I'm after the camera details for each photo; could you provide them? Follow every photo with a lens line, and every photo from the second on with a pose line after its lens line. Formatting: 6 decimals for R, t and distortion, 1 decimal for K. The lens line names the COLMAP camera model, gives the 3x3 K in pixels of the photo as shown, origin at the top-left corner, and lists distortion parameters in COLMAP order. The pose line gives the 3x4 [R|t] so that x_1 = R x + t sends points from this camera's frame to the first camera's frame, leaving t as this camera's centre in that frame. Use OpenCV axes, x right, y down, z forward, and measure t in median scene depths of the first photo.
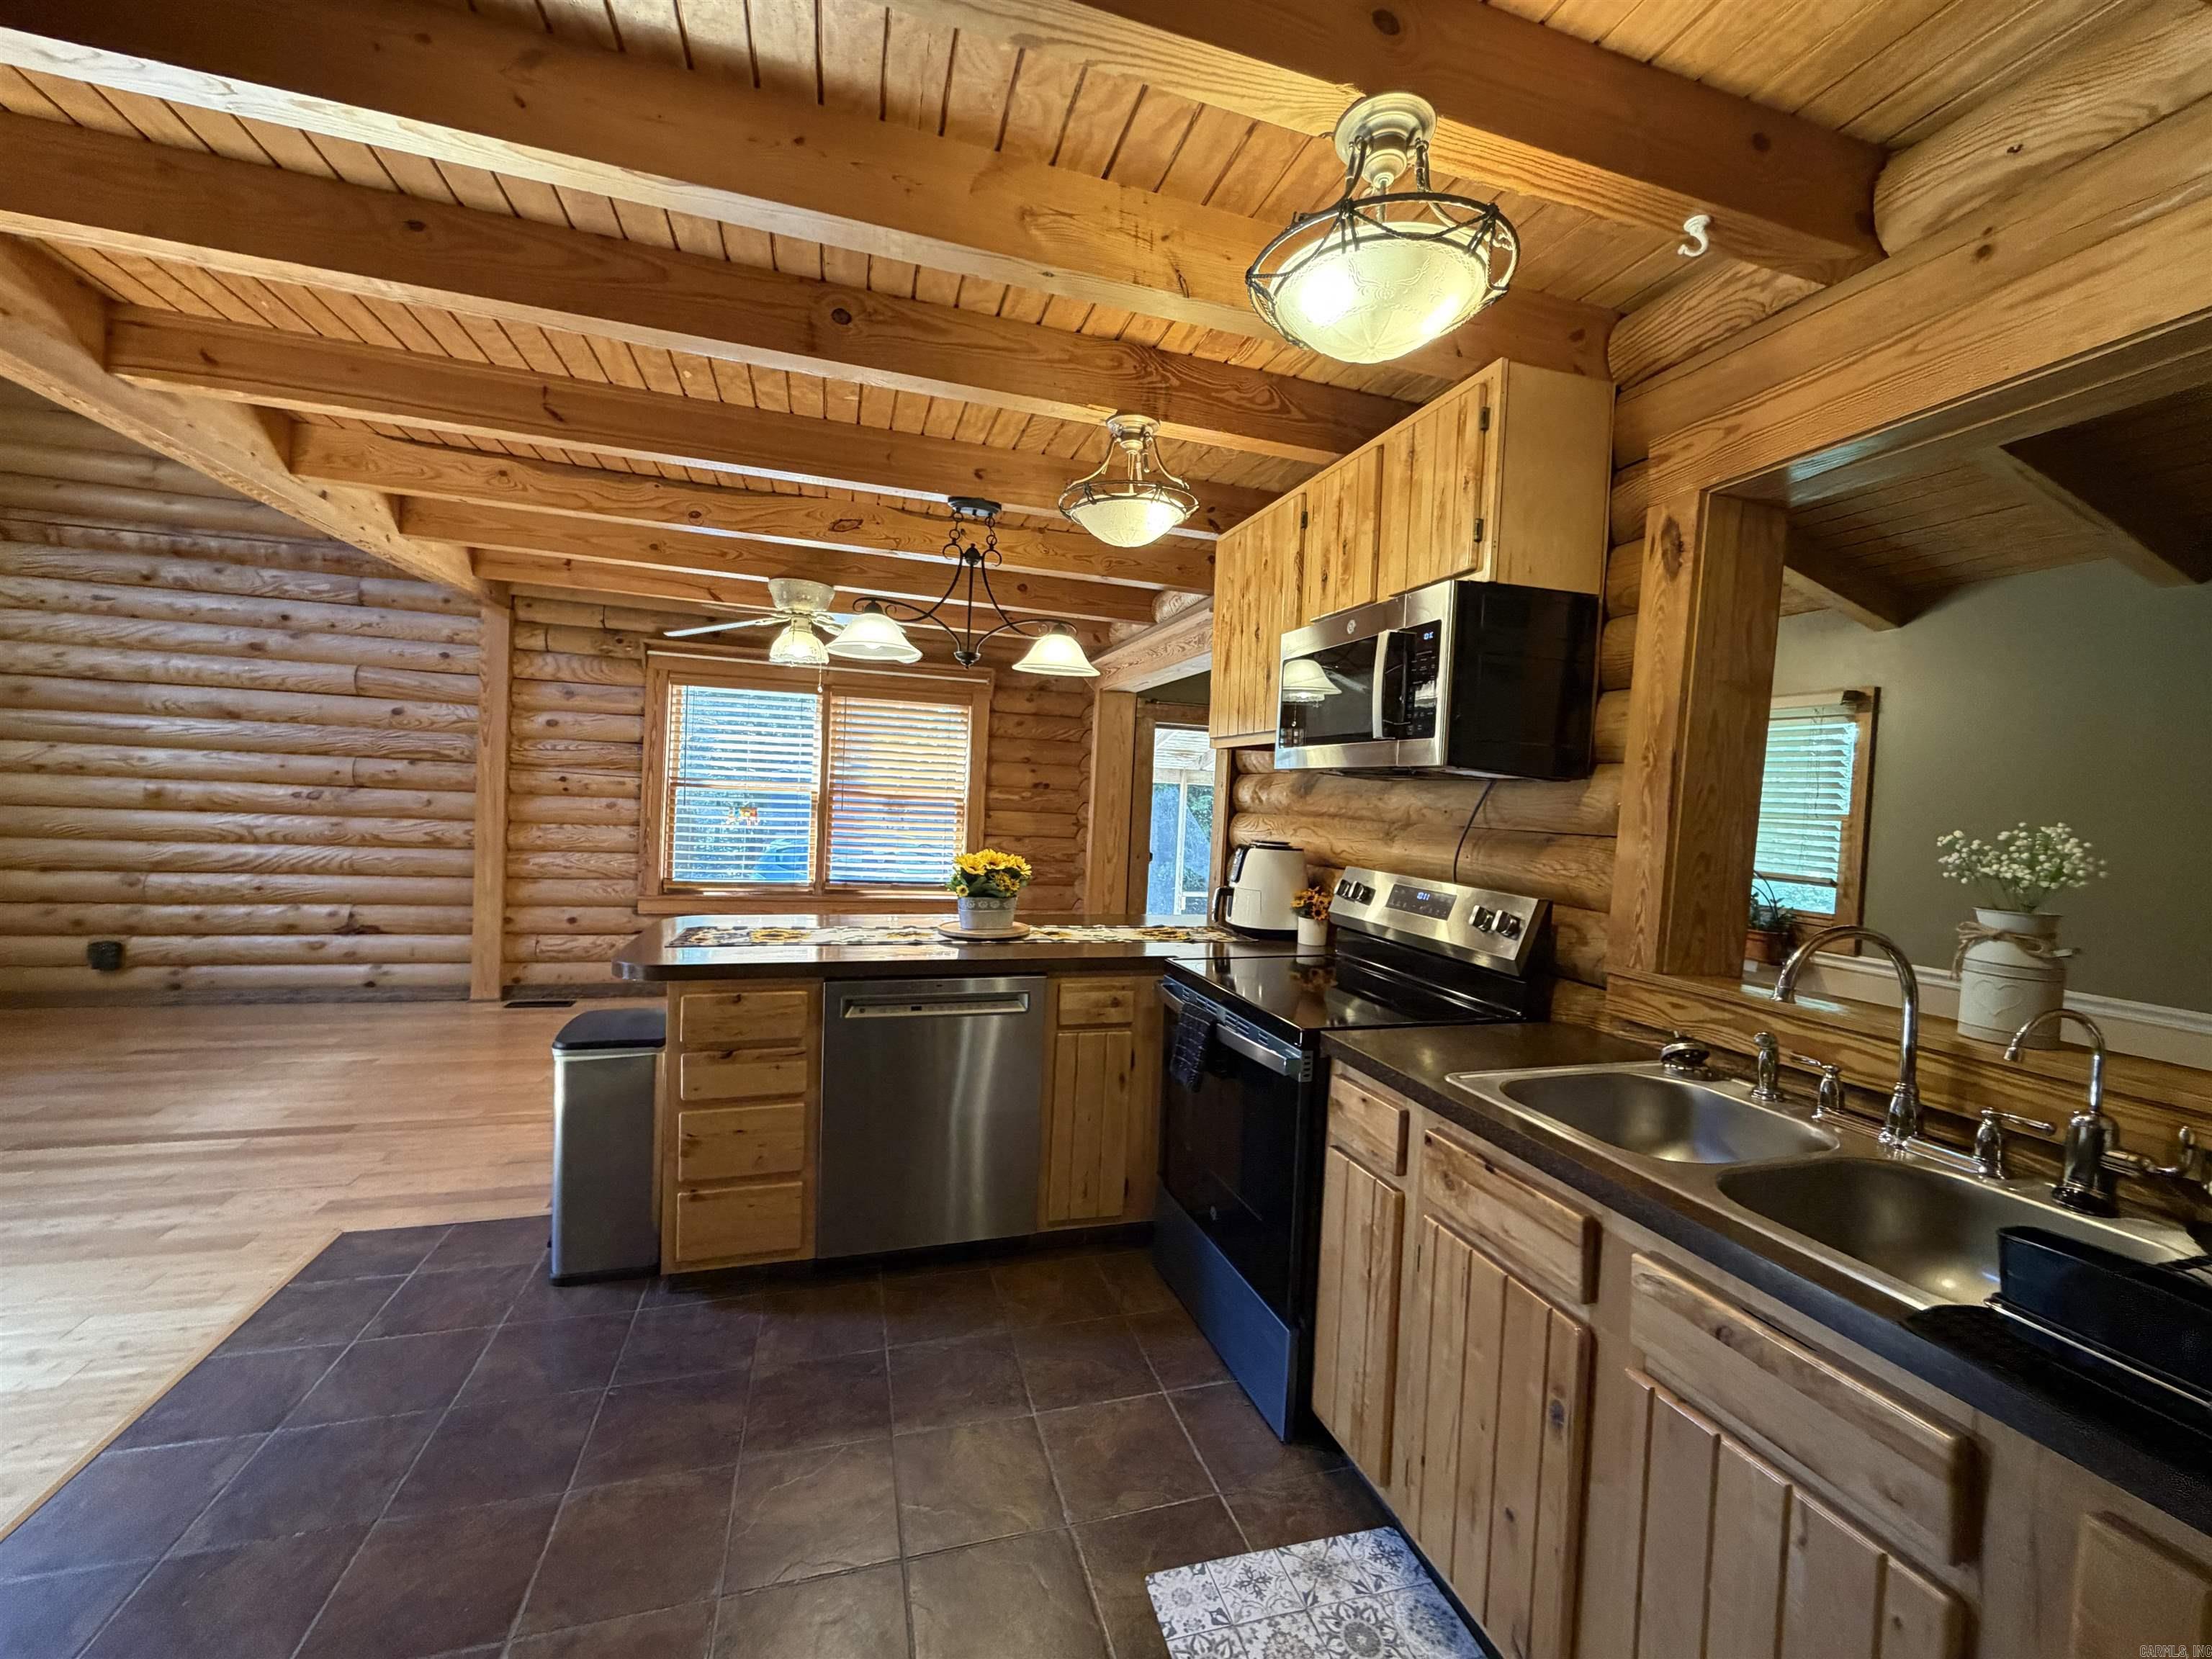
lens RADIAL K [[885.4, 0, 1102.1], [0, 885.4, 830.3], [0, 0, 1]] dist [0.000389, 0.000199]
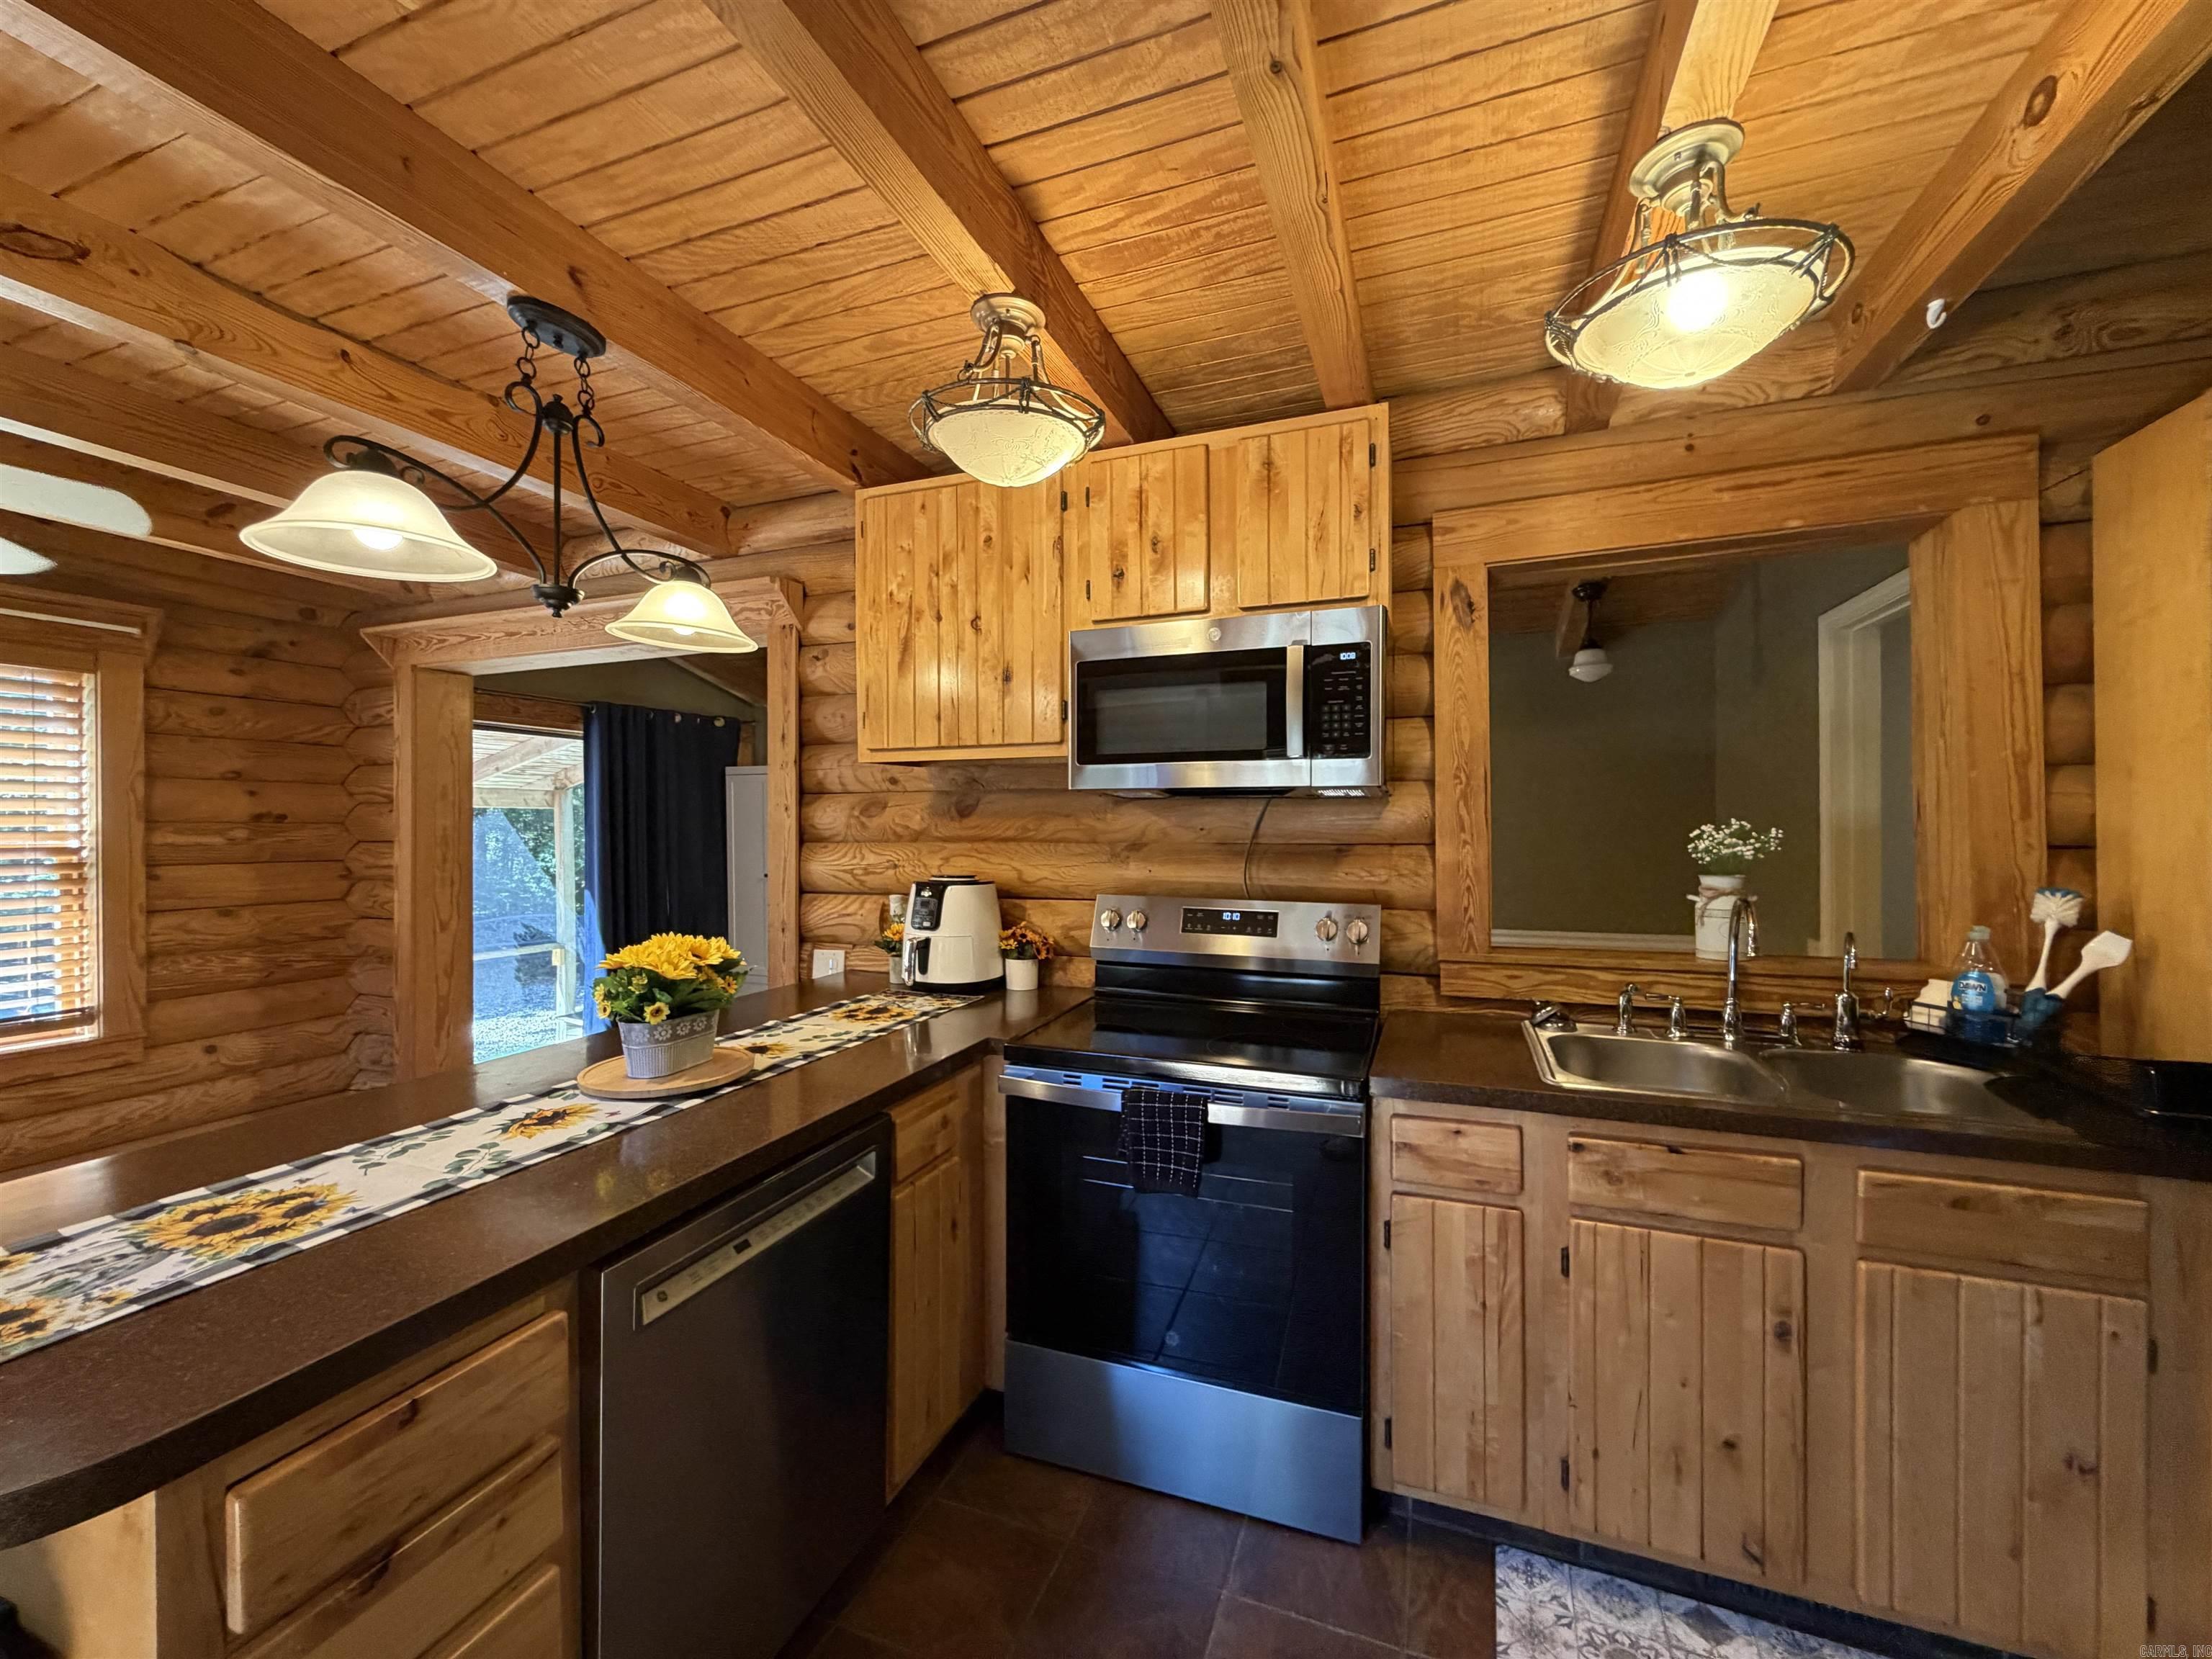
lens RADIAL K [[885.4, 0, 1102.1], [0, 885.4, 829.4], [0, 0, 1]] dist [0.000389, 0.000199]
pose [[0.617326, -0.051700, 0.785007, -0.250080], [0.061228, 0.997969, 0.017576, -0.024387], [-0.784321, 0.037214, 0.619238, 0.251932]]
